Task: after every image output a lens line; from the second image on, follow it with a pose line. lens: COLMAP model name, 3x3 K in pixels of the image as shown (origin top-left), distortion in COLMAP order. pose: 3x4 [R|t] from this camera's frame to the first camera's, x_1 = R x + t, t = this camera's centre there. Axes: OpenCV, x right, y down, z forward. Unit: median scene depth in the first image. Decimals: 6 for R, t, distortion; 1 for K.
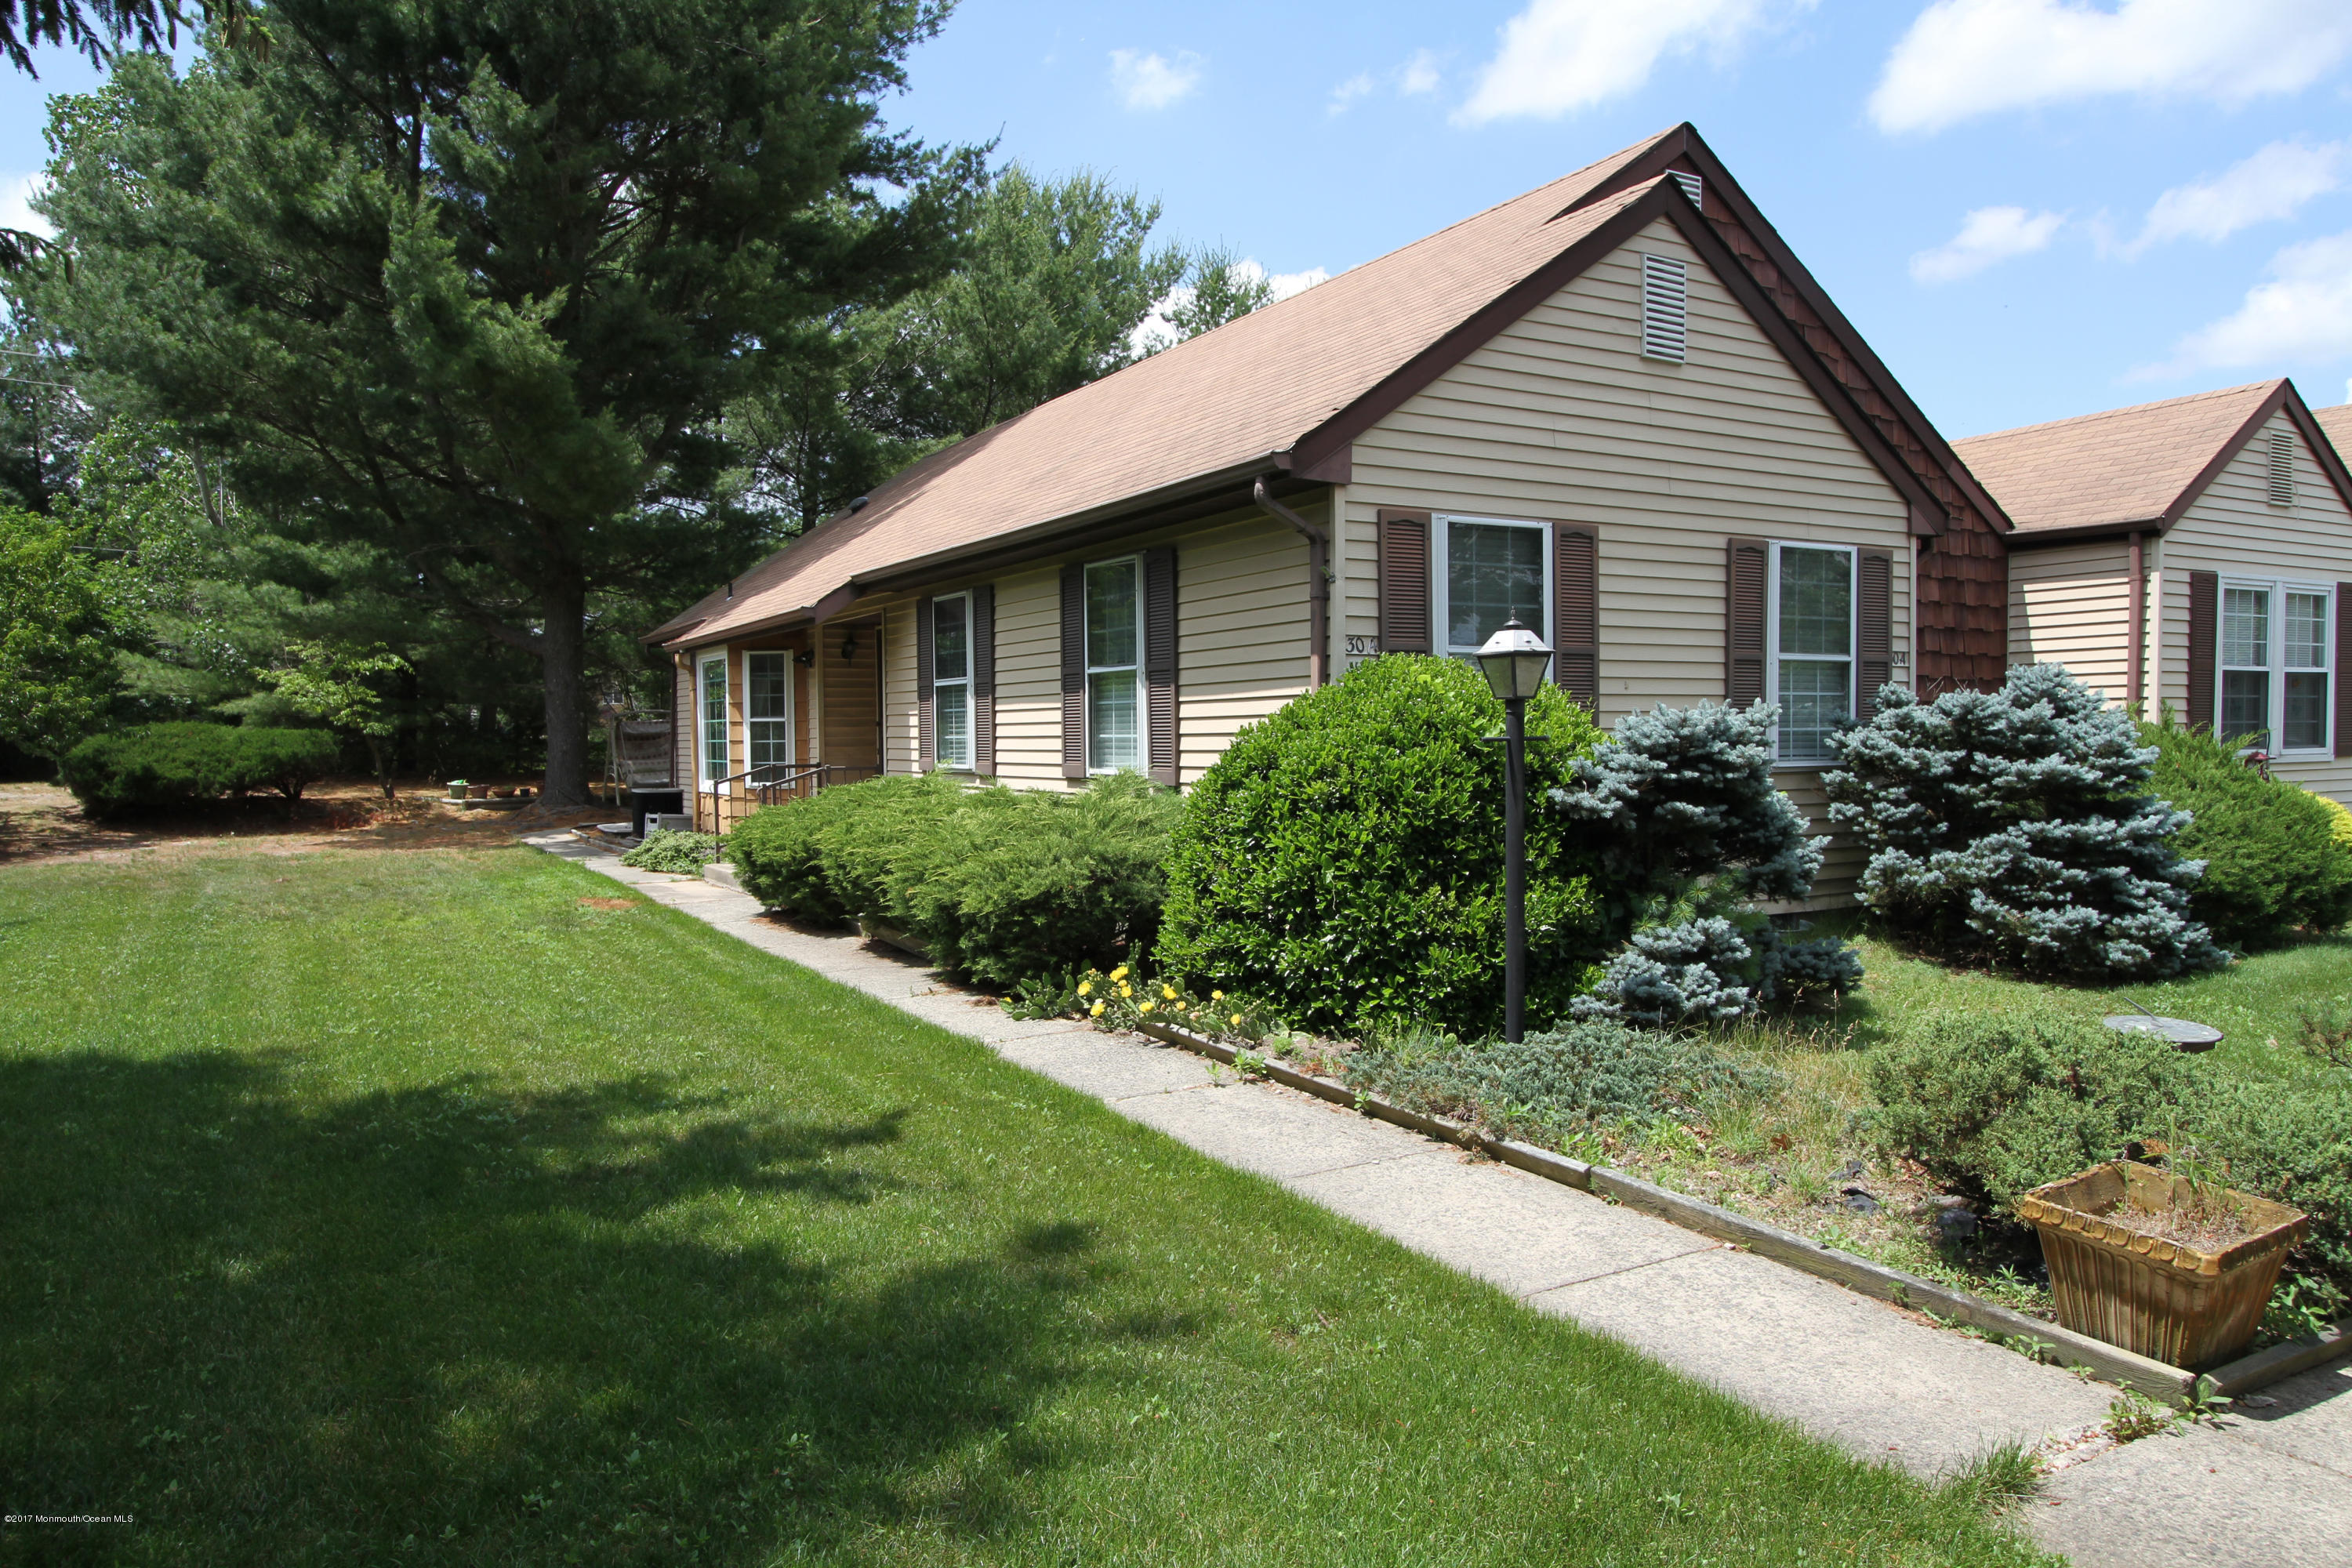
lens RADIAL K [[1550.1, 0, 1174.0], [0, 1550.1, 740.5], [0, 0, 1]] dist [-0.032811, -0.000229]
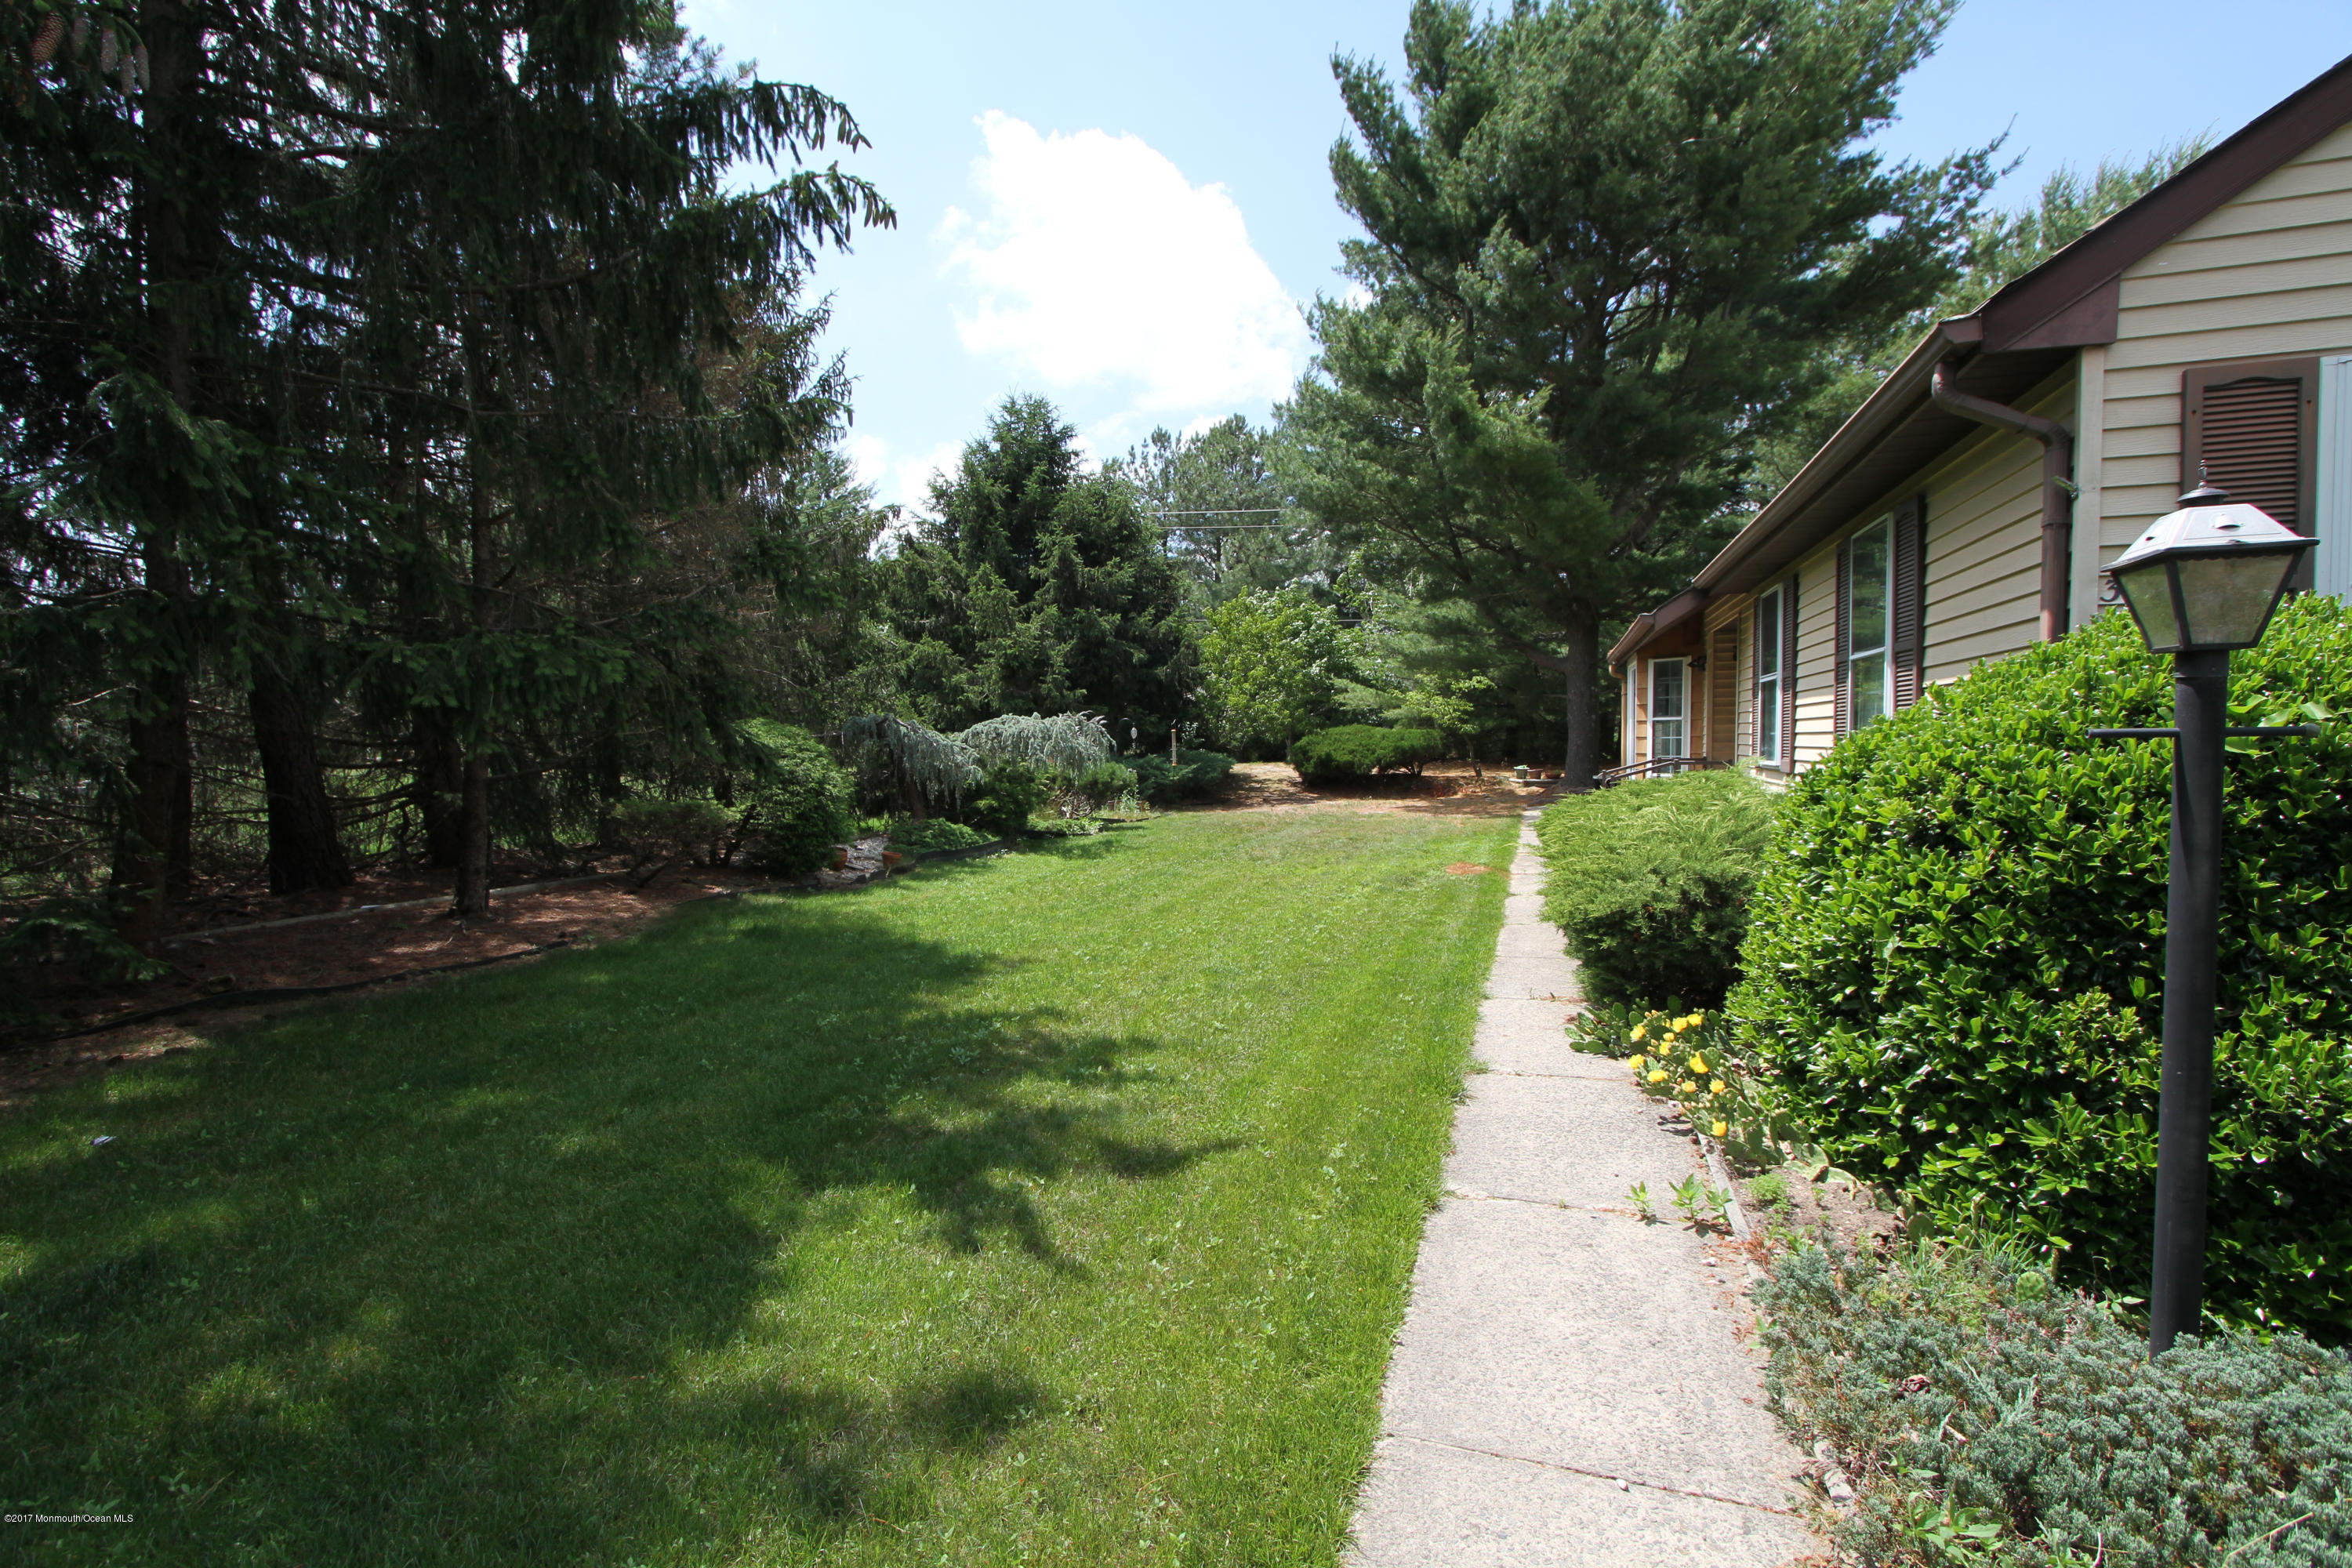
lens RADIAL K [[1078.0, 0, 1176.0], [0, 1078.0, 784.0], [0, 0, 1]] dist [-0.016758, -0.000232]
pose [[0.655994, 0.034068, -0.753997, 0.180267], [-0.001338, 0.999032, 0.043975, 0.000518], [0.754765, -0.027839, 0.655404, 0.369313]]
